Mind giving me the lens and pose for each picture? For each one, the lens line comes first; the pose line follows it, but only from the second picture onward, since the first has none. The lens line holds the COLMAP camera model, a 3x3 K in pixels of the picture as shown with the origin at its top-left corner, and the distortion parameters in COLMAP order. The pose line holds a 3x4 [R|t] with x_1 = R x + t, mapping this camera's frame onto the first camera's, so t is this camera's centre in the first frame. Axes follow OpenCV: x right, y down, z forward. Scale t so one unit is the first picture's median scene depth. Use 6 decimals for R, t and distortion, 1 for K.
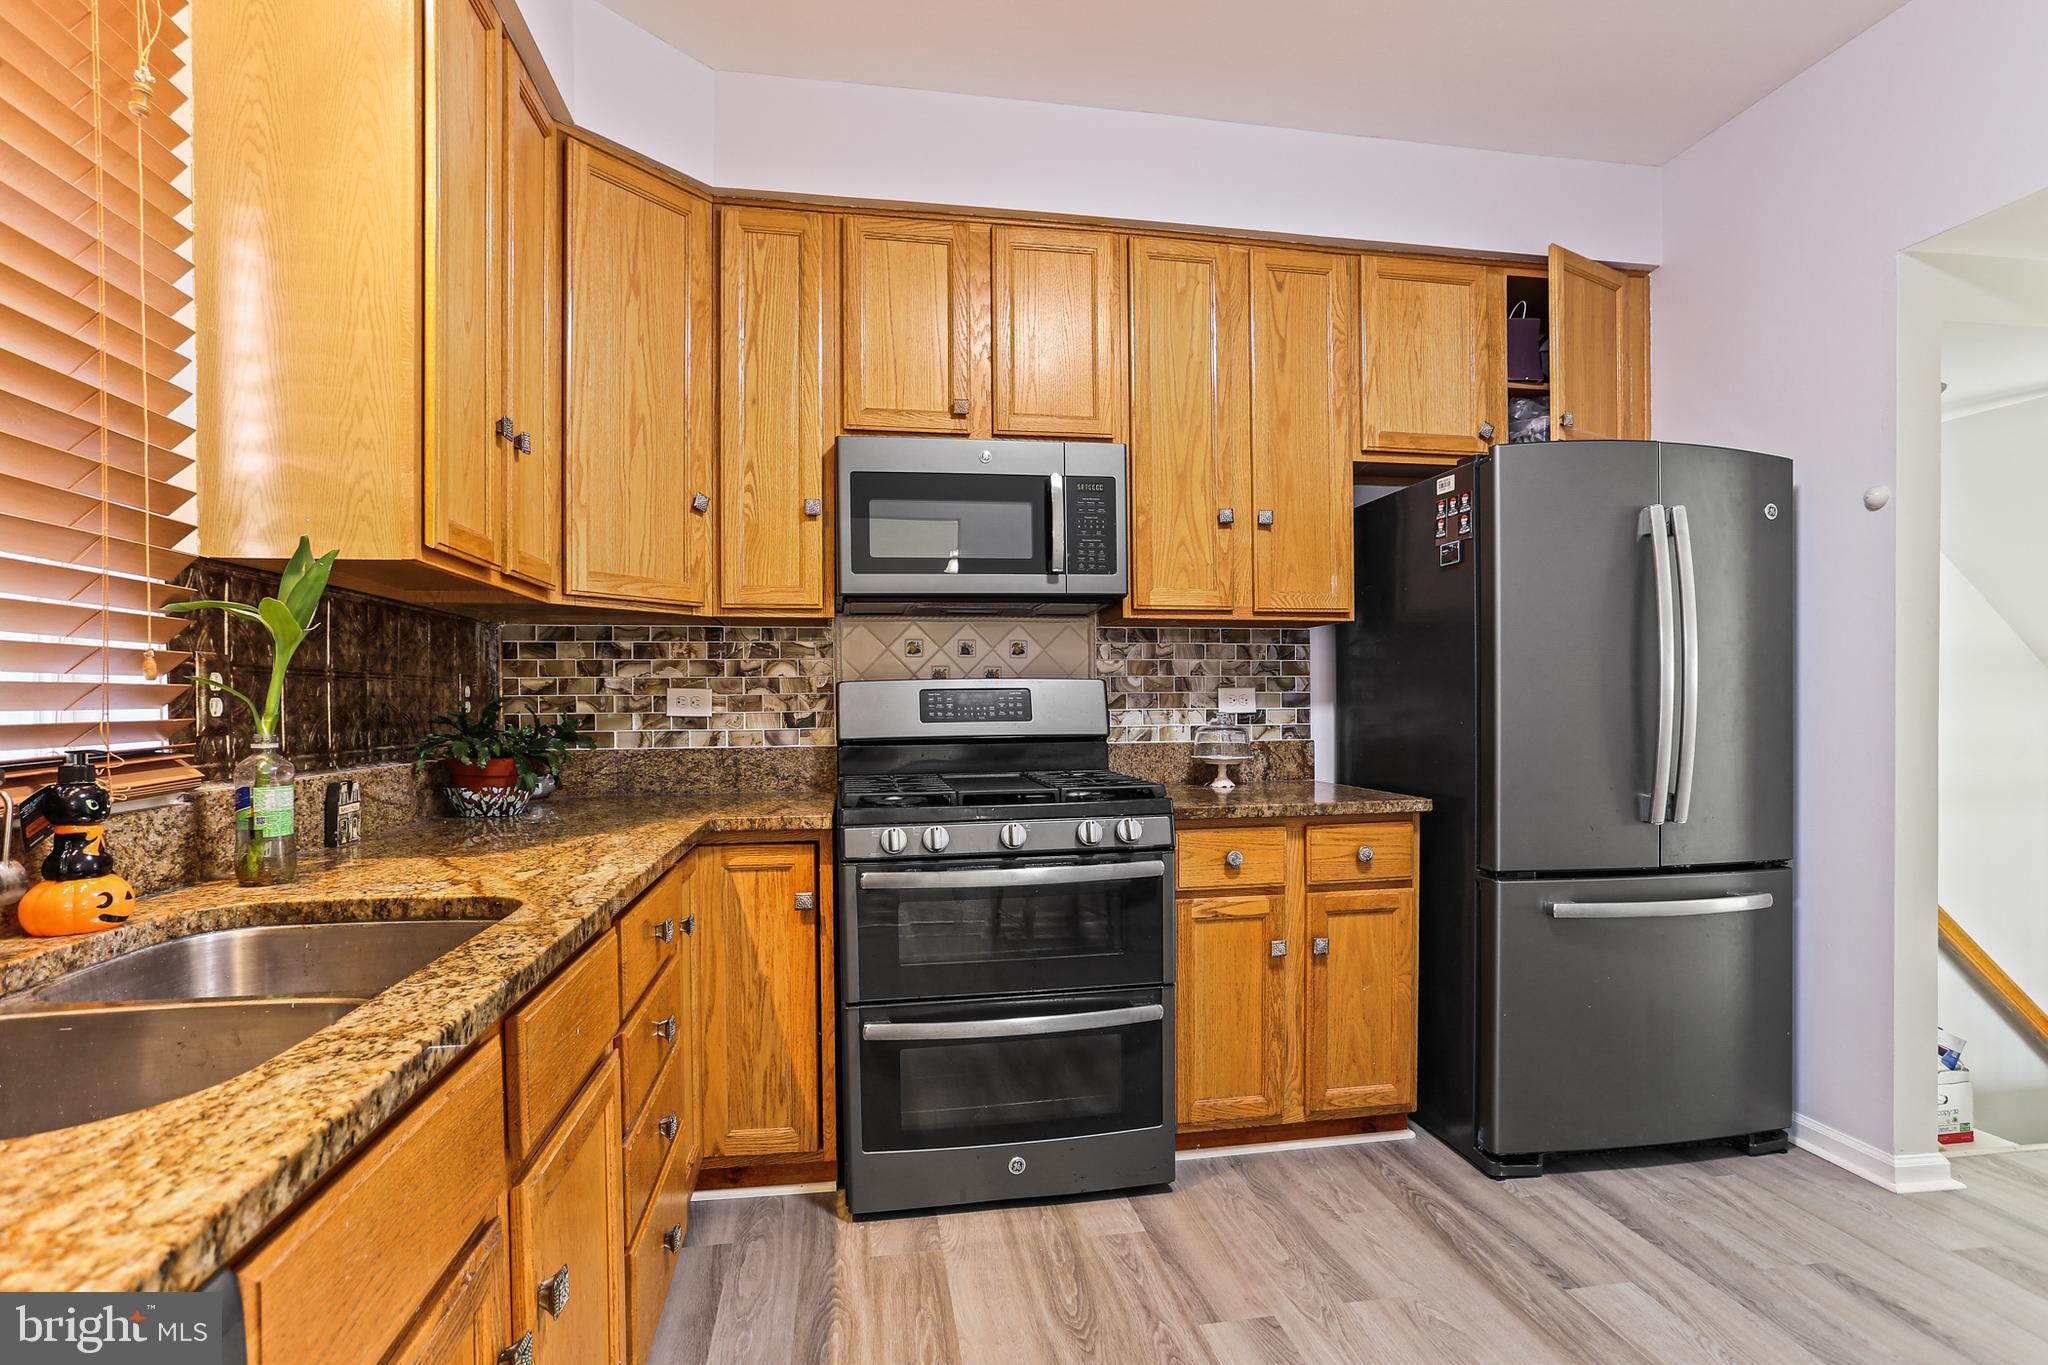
lens RADIAL K [[1006.2, 0, 1026.0], [0, 1006.2, 712.5], [0, 0, 1]] dist [-0.000845, -0.000091]
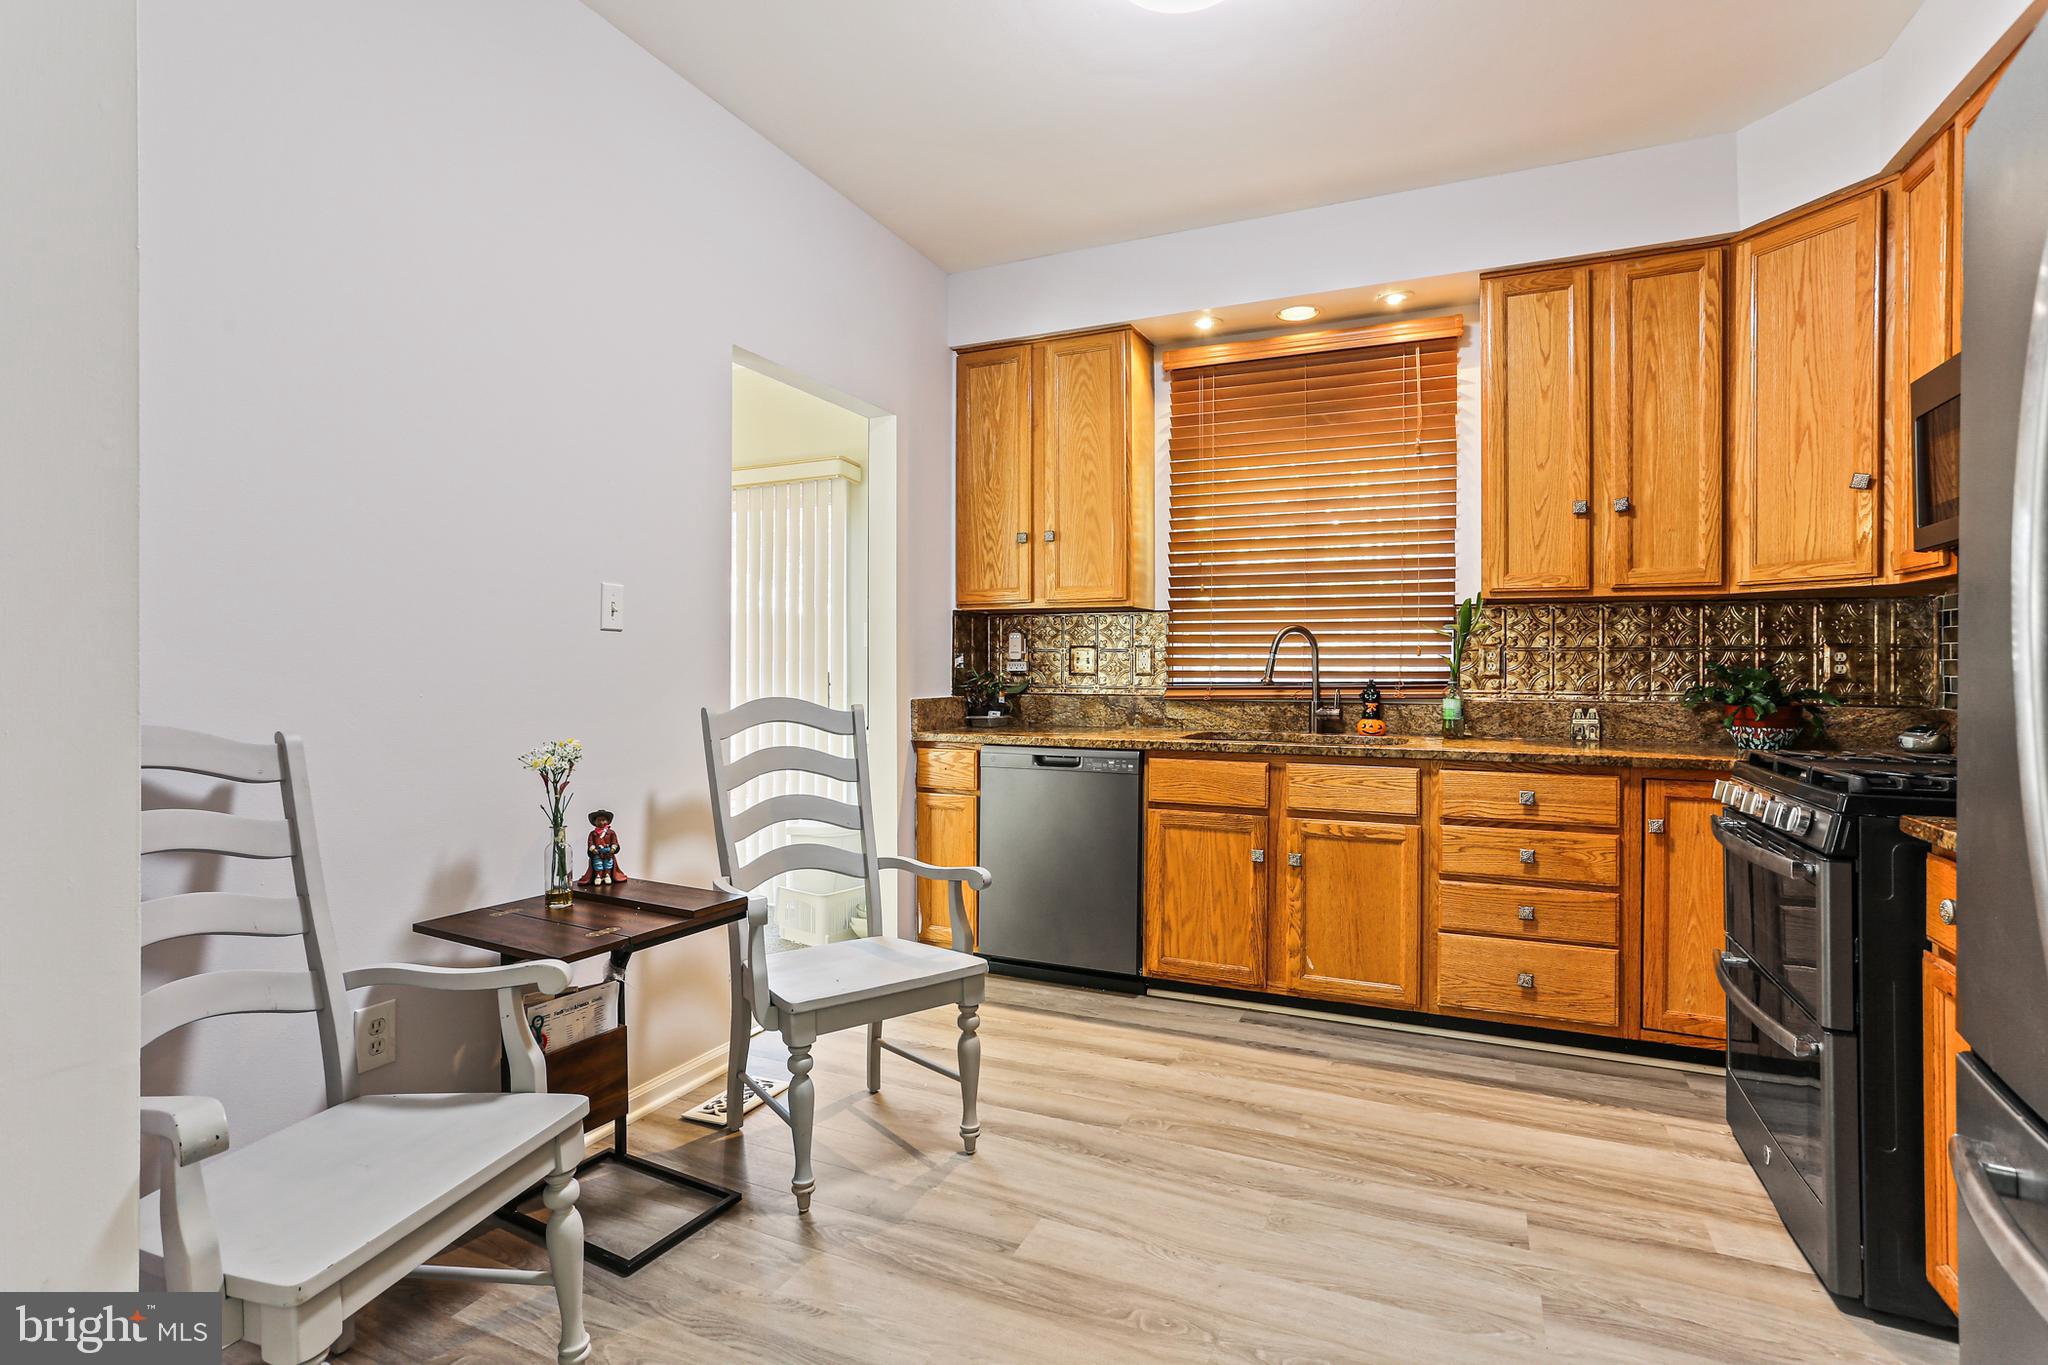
lens RADIAL K [[1021.3, 0, 1021.2], [0, 1021.3, 661.6], [0, 0, 1]] dist [-0.000192, -0.000022]
pose [[-0.559865, 0.003472, -0.828576, 1.241044], [-0.002985, 0.999976, 0.006207, -0.022113], [0.828578, 0.005949, -0.559842, 0.998126]]
